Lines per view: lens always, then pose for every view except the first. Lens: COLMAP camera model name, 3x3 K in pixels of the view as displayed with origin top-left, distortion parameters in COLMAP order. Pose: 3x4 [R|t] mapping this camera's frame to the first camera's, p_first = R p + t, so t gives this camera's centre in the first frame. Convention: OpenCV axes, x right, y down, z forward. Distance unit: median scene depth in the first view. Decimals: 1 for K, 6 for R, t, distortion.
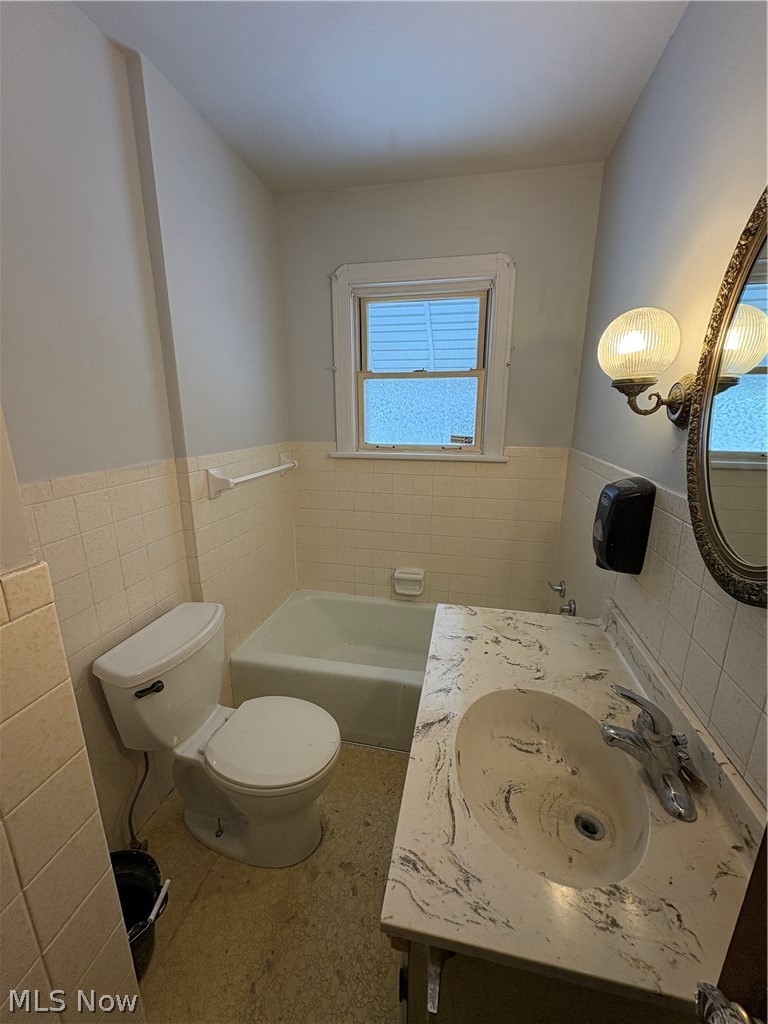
lens RADIAL K [[407.7, 0, 385.0], [0, 407.7, 512.6], [0, 0, 1]] dist [-0.000059, 0.000142]
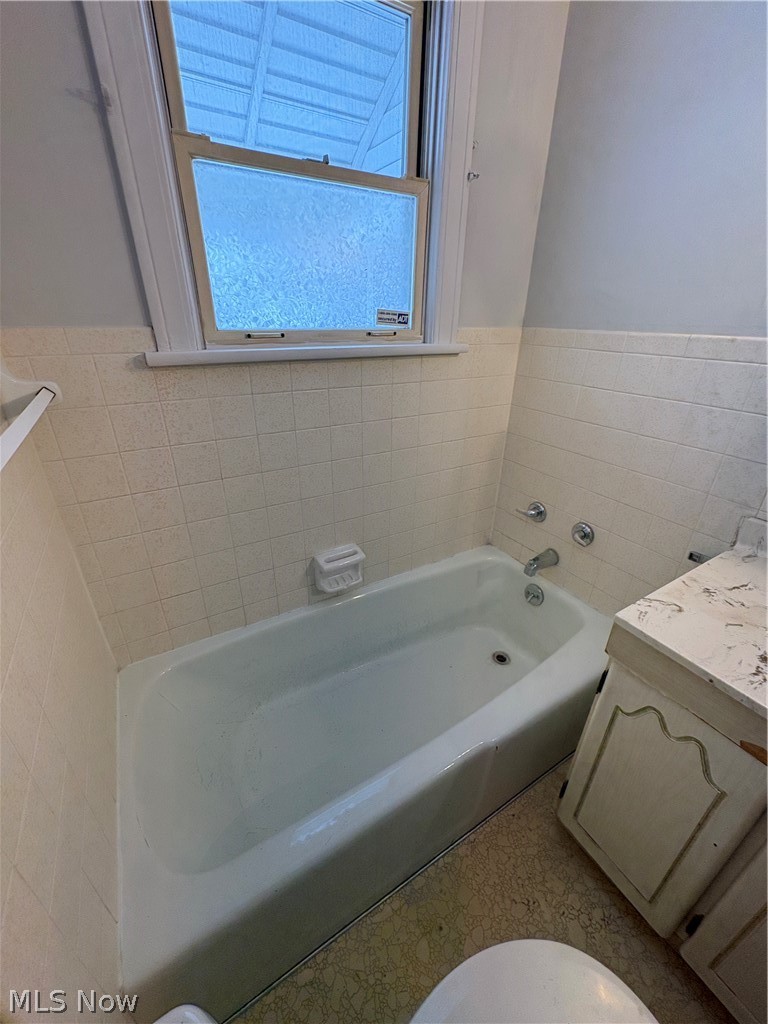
lens RADIAL K [[407.7, 0, 385.0], [0, 407.7, 512.6], [0, 0, 1]] dist [-0.000059, 0.000142]
pose [[0.728707, -0.292423, 0.619254, -0.265115], [0.157601, 0.951587, 0.263901, -0.067993], [-0.666445, -0.094712, 0.739514, 0.540053]]
